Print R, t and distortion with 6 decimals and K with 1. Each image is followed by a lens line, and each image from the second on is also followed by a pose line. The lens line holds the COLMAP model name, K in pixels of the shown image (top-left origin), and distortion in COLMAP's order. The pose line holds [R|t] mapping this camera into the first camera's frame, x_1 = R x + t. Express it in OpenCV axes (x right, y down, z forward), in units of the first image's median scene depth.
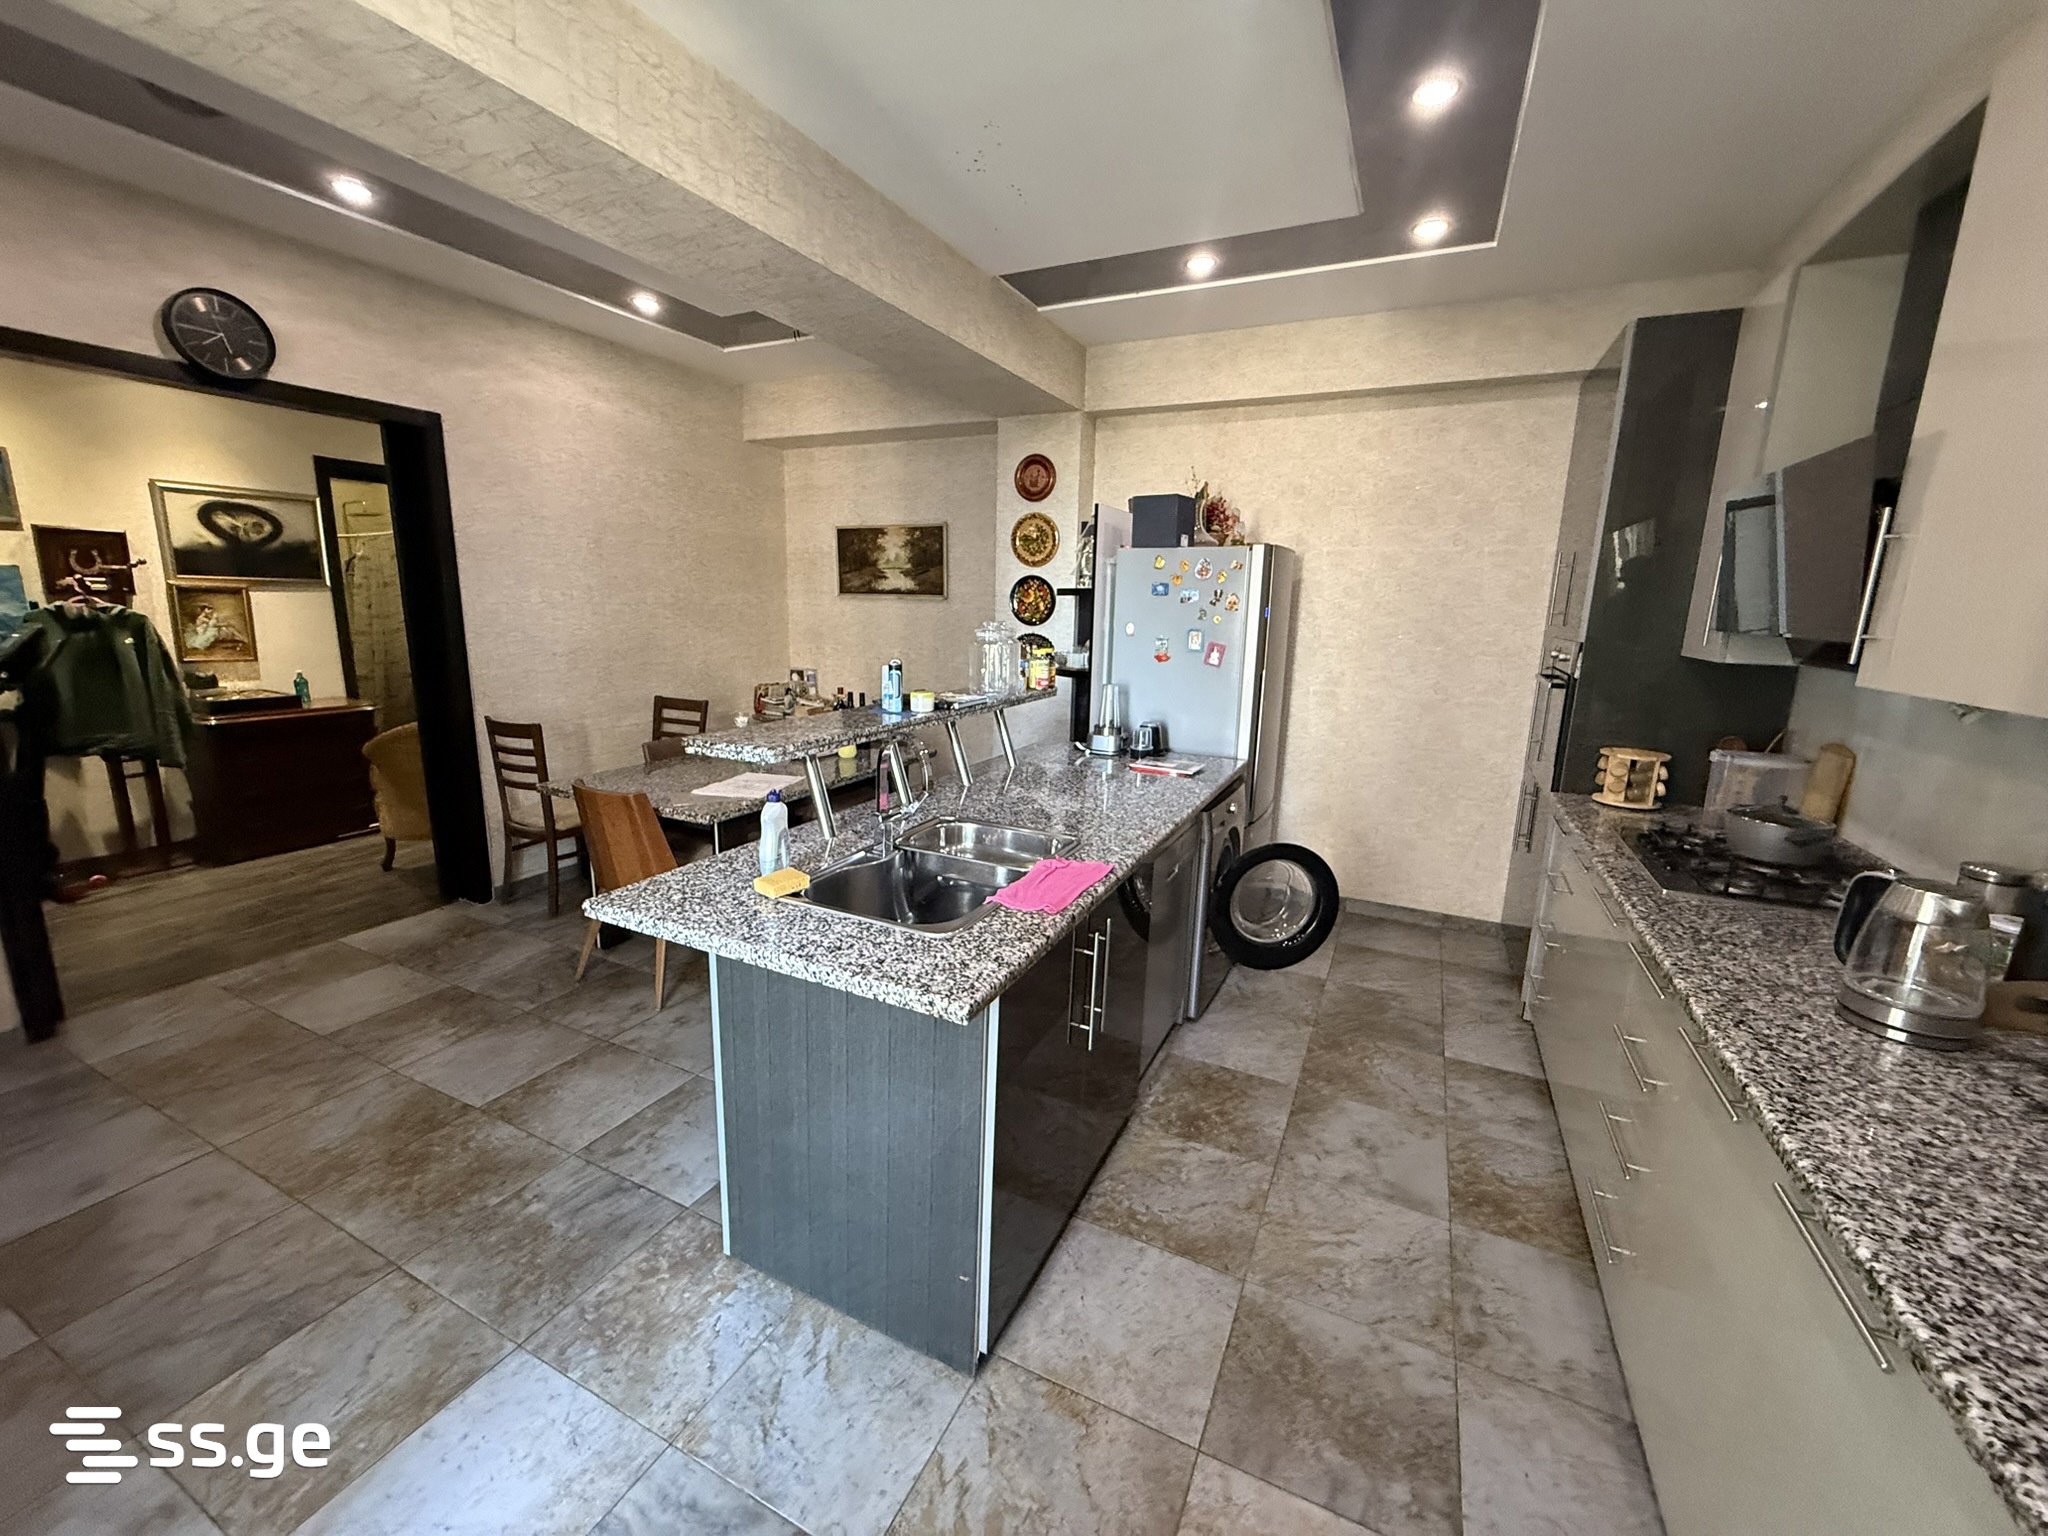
lens RADIAL K [[823.1, 0, 1018.5], [0, 823.1, 767.1], [0, 0, 1]] dist [0.002500, 0.000159]
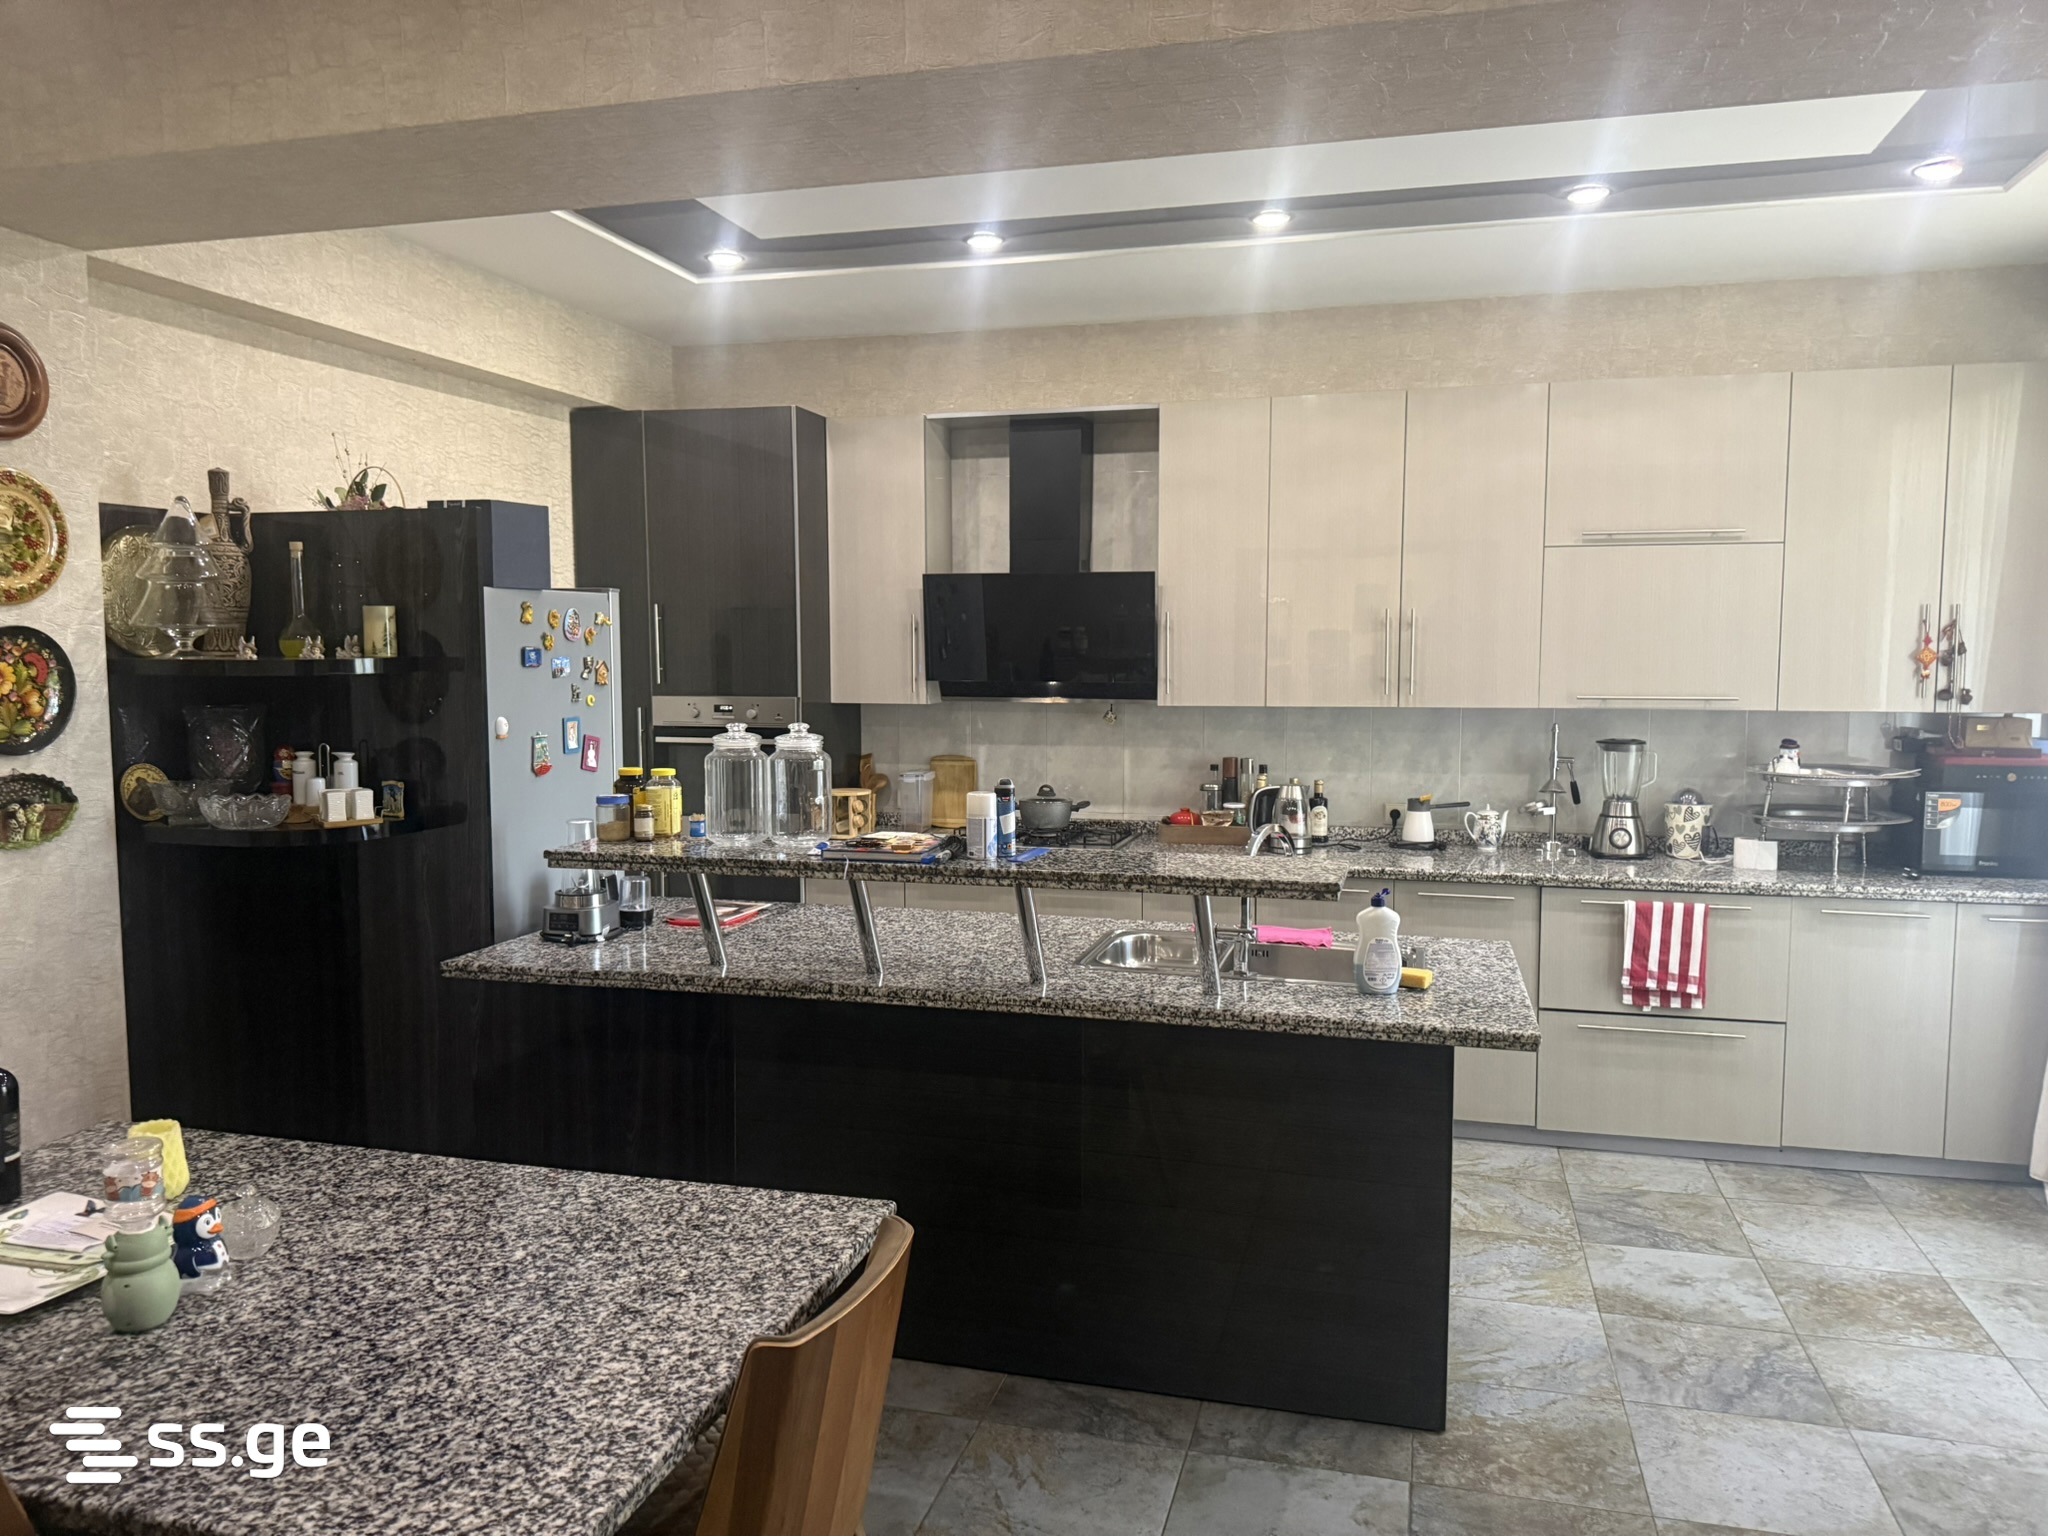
lens RADIAL K [[1433.6, 0, 1024.4], [0, 1433.6, 770.8], [0, 0, 1]] dist [0.006807, 0.001407]
pose [[-0.183050, -0.119326, 0.975835, -0.937488], [0.187012, 0.970255, 0.153724, -0.232933], [-0.965152, 0.210632, -0.155290, 0.844672]]
